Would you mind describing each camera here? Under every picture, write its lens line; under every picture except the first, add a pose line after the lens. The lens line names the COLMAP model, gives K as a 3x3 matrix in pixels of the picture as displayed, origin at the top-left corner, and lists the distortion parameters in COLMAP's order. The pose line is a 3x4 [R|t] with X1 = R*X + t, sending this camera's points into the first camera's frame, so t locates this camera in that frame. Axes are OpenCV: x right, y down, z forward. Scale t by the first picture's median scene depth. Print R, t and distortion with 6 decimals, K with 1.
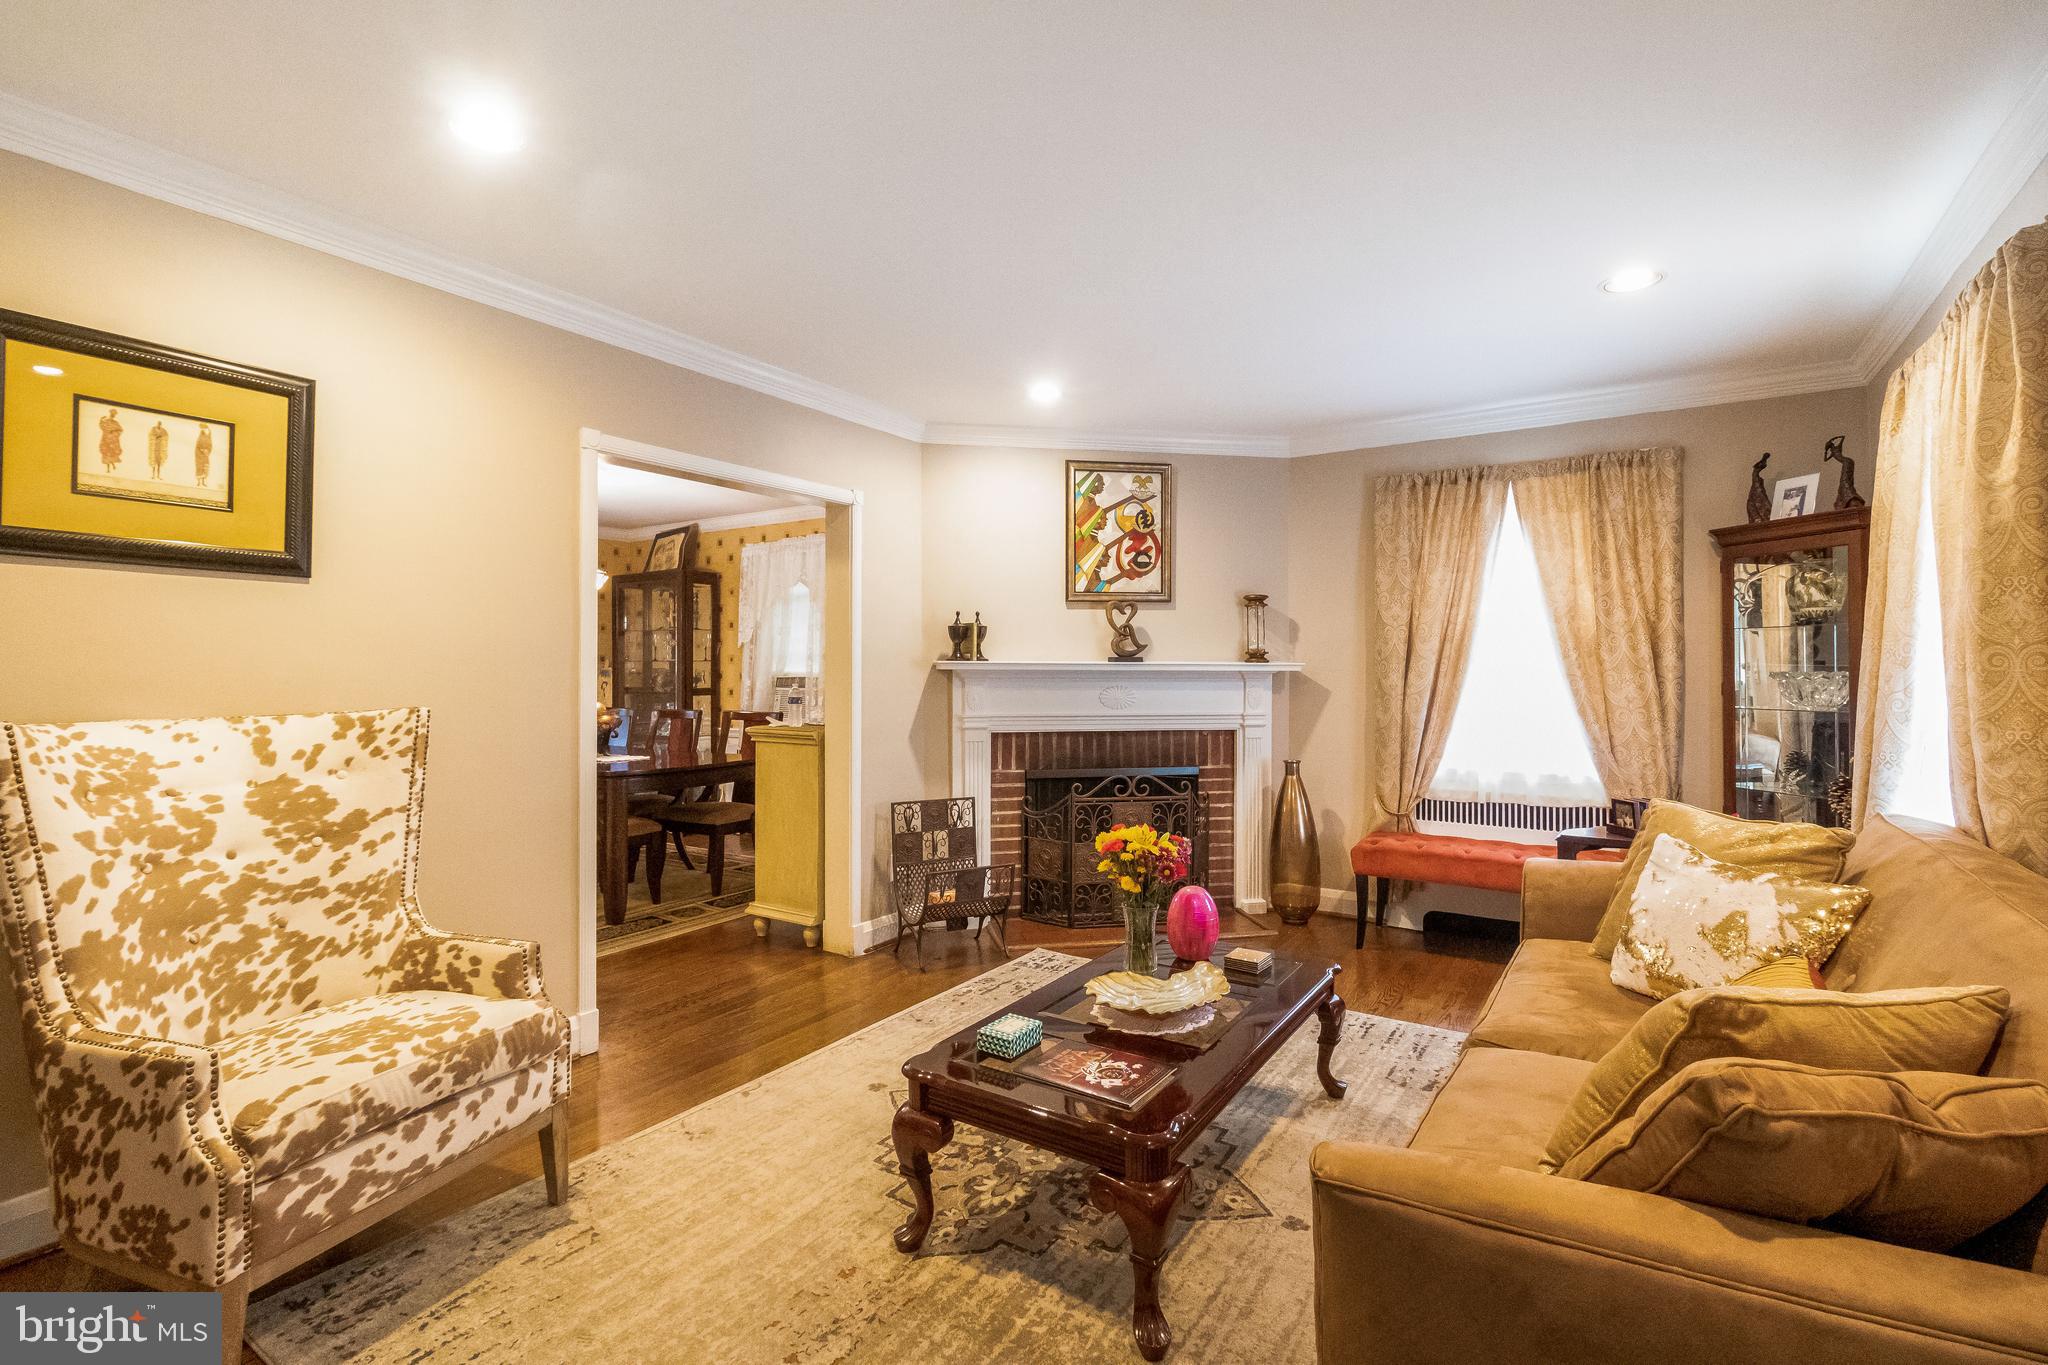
lens RADIAL K [[938.2, 0, 1008.5], [0, 938.2, 661.3], [0, 0, 1]] dist [0.002583, 0.001351]
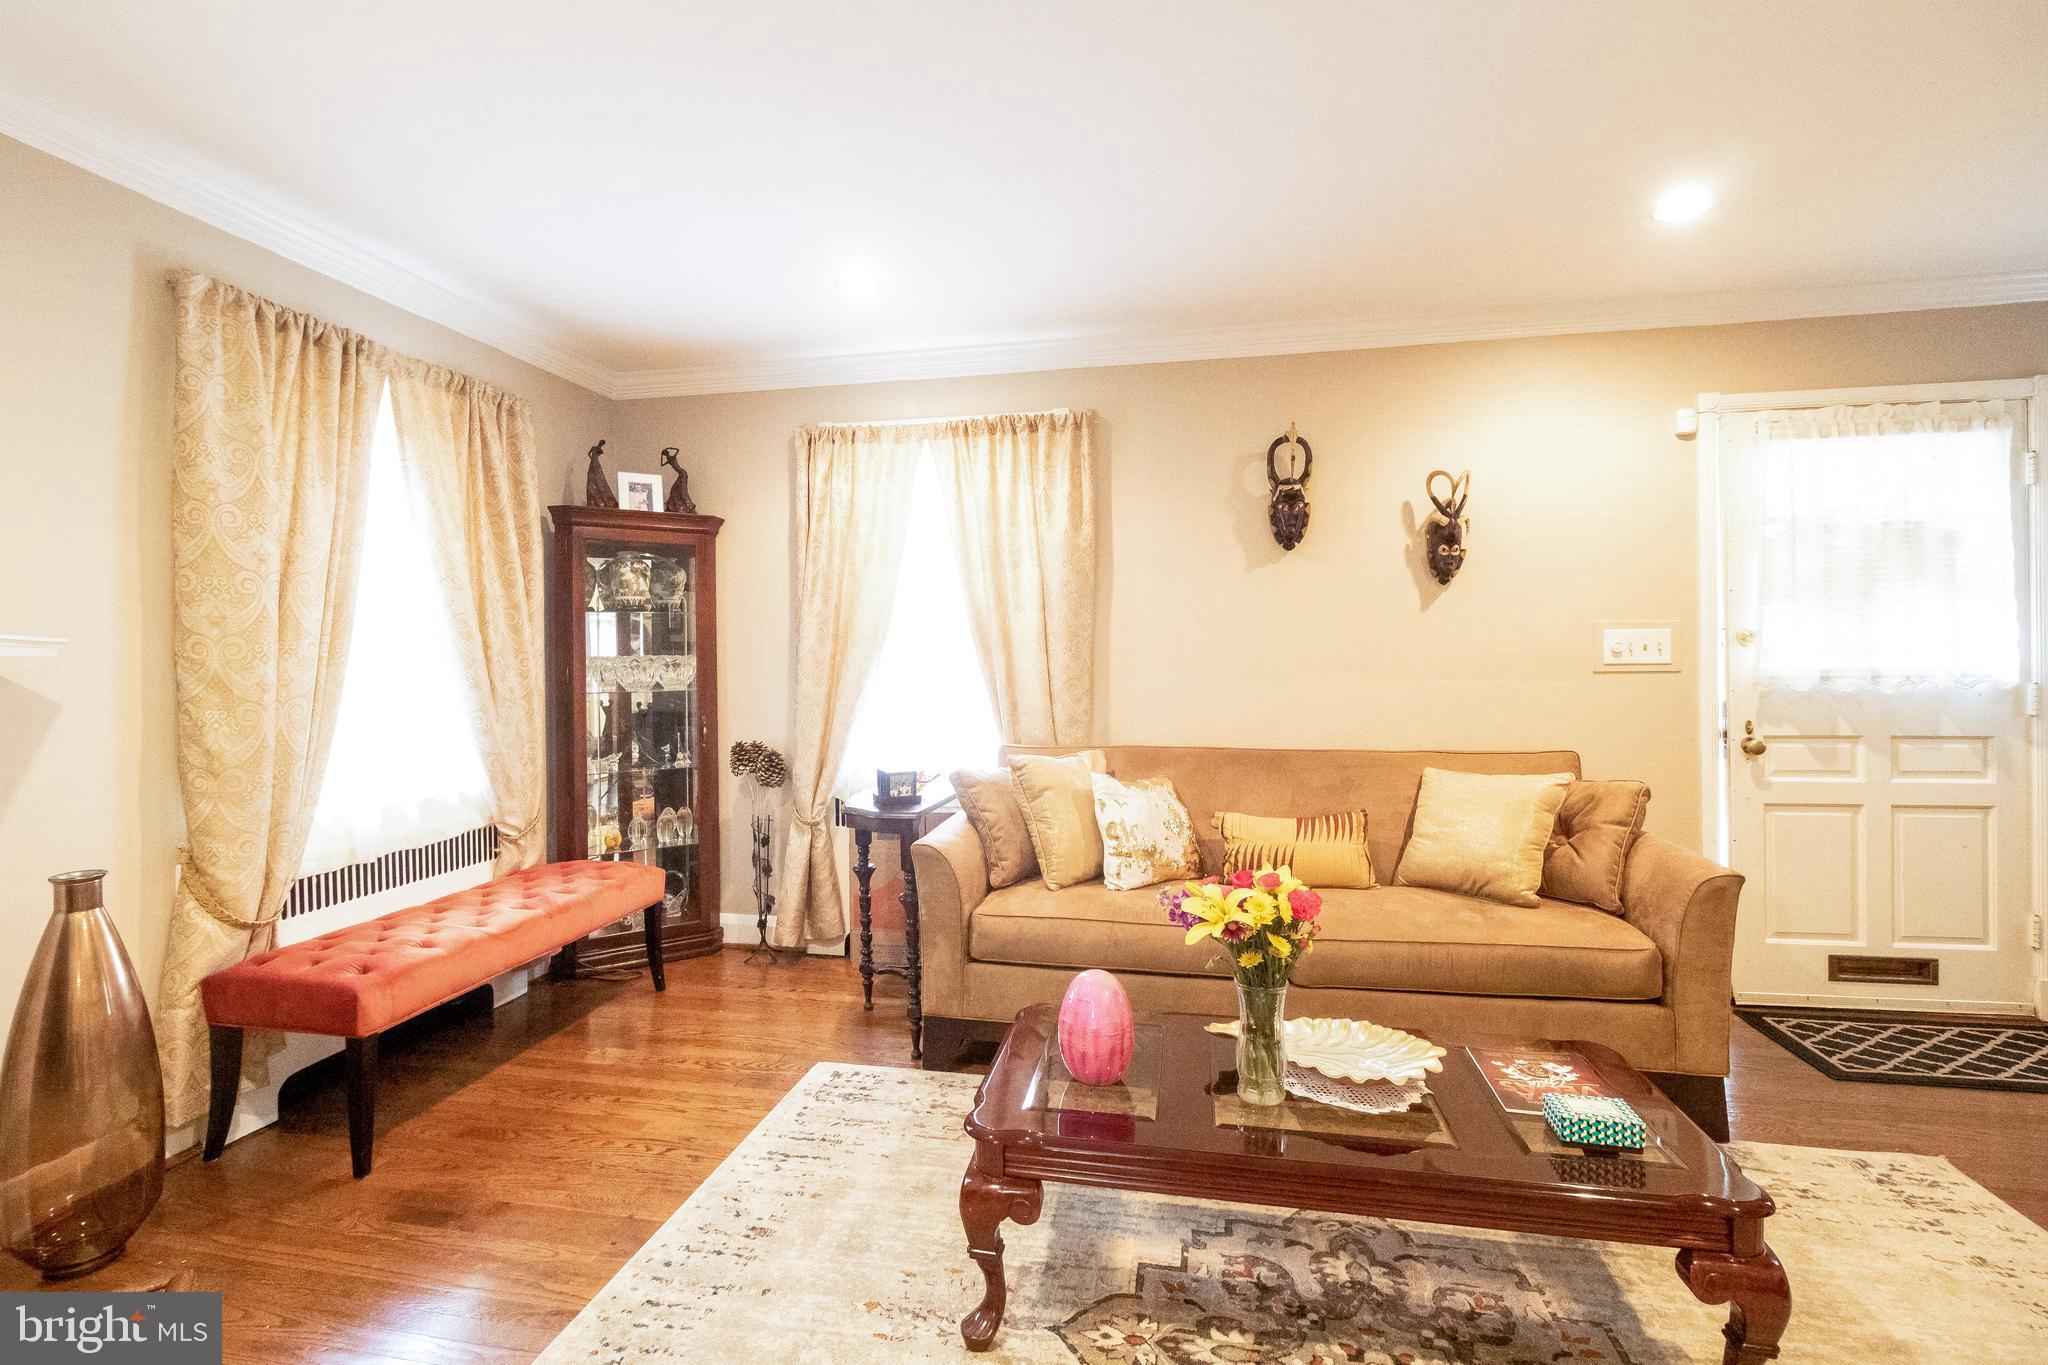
lens RADIAL K [[949.9, 0, 1018.5], [0, 949.9, 657.8], [0, 0, 1]] dist [0.000489, 0.000083]
pose [[-0.377436, -0.003527, 0.926029, -0.301495], [-0.007112, 0.999974, 0.000910, 0.008569], [-0.926008, -0.006243, -0.377451, 0.949787]]
